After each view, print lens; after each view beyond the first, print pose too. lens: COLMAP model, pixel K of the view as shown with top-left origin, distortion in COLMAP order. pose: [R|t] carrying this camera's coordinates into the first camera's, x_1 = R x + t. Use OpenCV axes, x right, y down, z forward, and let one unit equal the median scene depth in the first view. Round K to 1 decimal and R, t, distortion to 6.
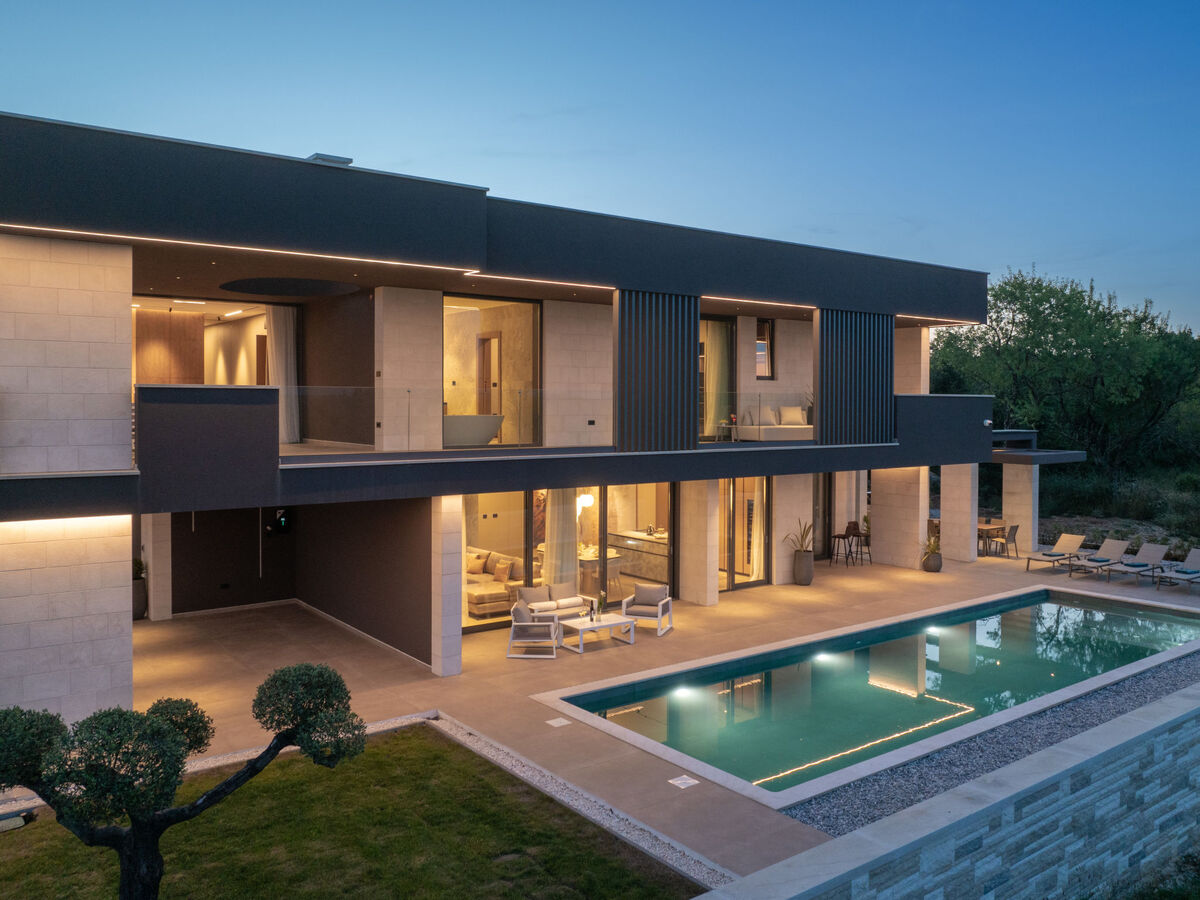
lens RADIAL K [[907.1, 0, 600.0], [0, 907.1, 450.0], [0, 0, 1]] dist [-0.028476, 0.001273]
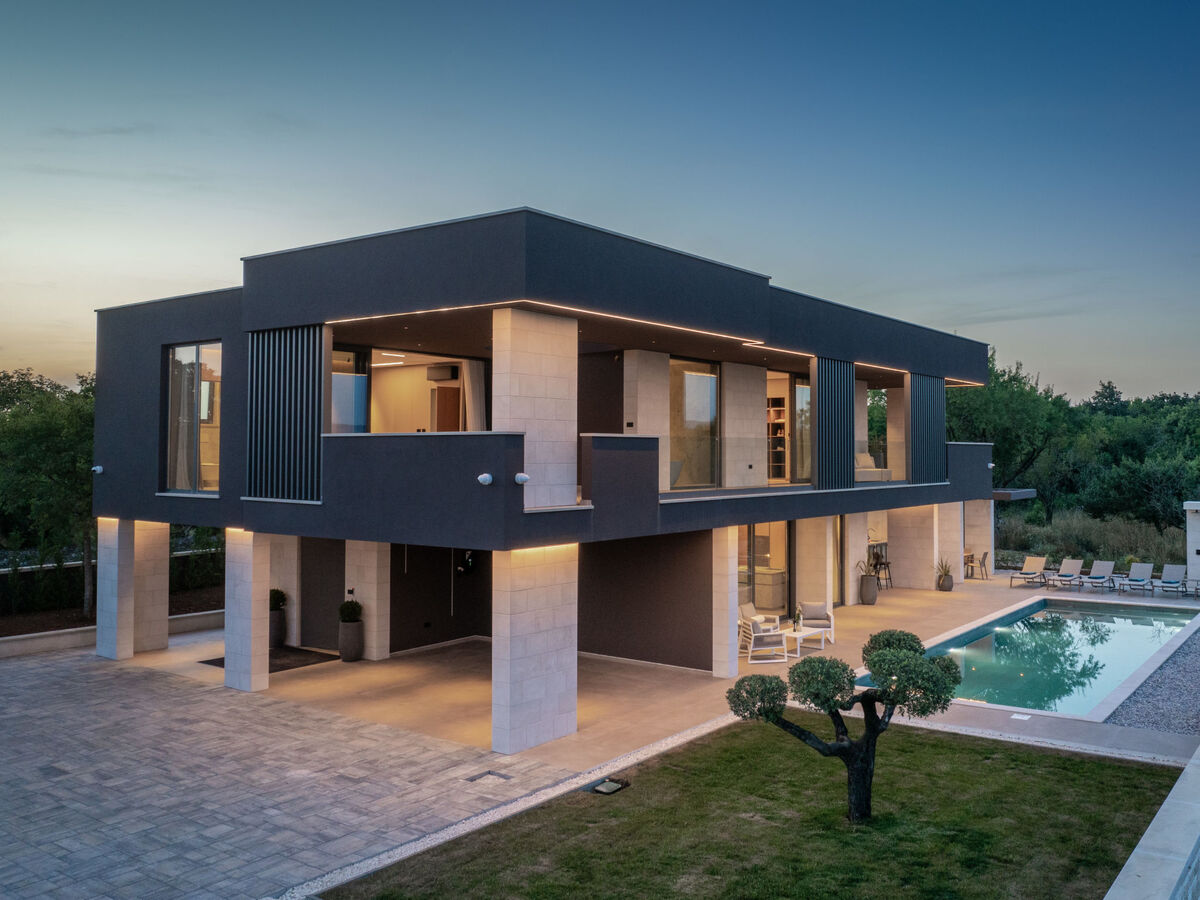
lens RADIAL K [[1008.3, 0, 600.0], [0, 1008.3, 450.0], [0, 0, 1]] dist [-0.042696, -0.004260]
pose [[0.959515, -0.001637, 0.281653, -0.599695], [0.016924, 0.998511, -0.051853, 0.012963], [-0.281148, 0.054520, 0.958114, -0.202195]]
